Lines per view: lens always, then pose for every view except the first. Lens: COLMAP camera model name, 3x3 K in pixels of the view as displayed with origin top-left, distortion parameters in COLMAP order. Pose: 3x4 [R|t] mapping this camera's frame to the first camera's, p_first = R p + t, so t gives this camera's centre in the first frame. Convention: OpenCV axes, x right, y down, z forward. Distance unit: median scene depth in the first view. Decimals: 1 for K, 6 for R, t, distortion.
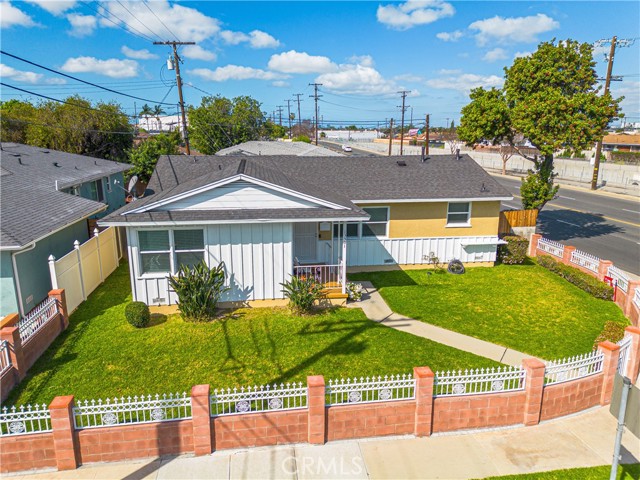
lens RADIAL K [[451.9, 0, 320.0], [0, 451.9, 240.0], [0, 0, 1]] dist [0.074014, -0.072992]
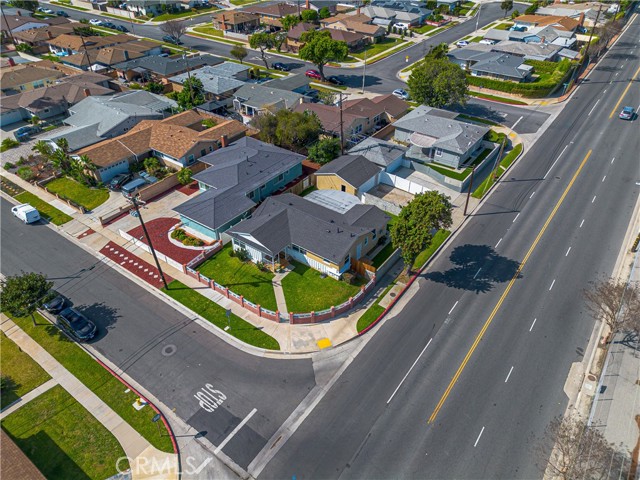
lens RADIAL K [[451.9, 0, 320.0], [0, 451.9, 240.0], [0, 0, 1]] dist [0.074014, -0.072992]
pose [[0.712255, 0.419439, -0.562818, 2.387567], [-0.164279, 0.879167, 0.447299, -1.875012], [0.682426, -0.226132, 0.695097, -1.269683]]
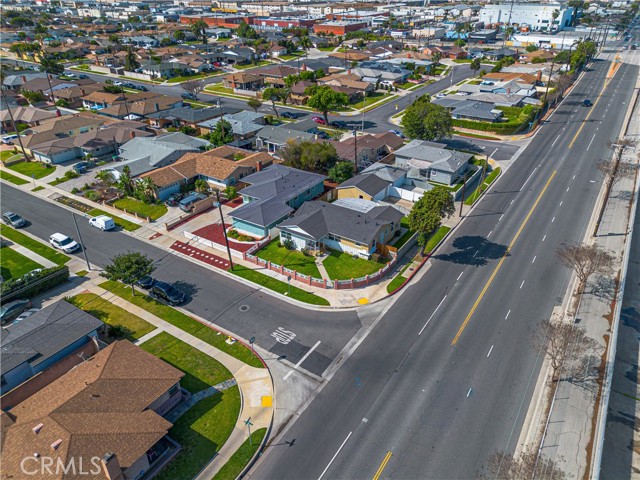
lens RADIAL K [[451.9, 0, 320.0], [0, 451.9, 240.0], [0, 0, 1]] dist [0.074014, -0.072992]
pose [[0.745616, 0.326482, -0.580918, 2.834392], [-0.153458, 0.932453, 0.327082, -1.593486], [0.648465, -0.154731, 0.745353, -2.456083]]
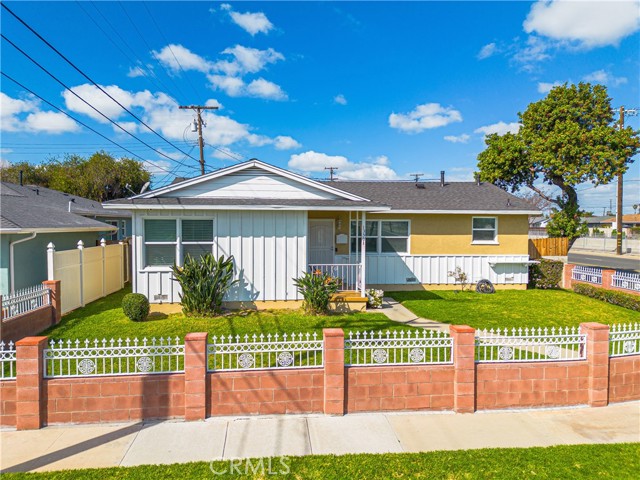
lens RADIAL K [[451.9, 0, 320.0], [0, 451.9, 240.0], [0, 0, 1]] dist [0.074014, -0.072992]
pose [[0.999439, 0.001389, -0.033455, -0.003864], [-0.007966, 0.980321, -0.197250, 0.198137], [0.032523, 0.197406, 0.979782, 0.092374]]
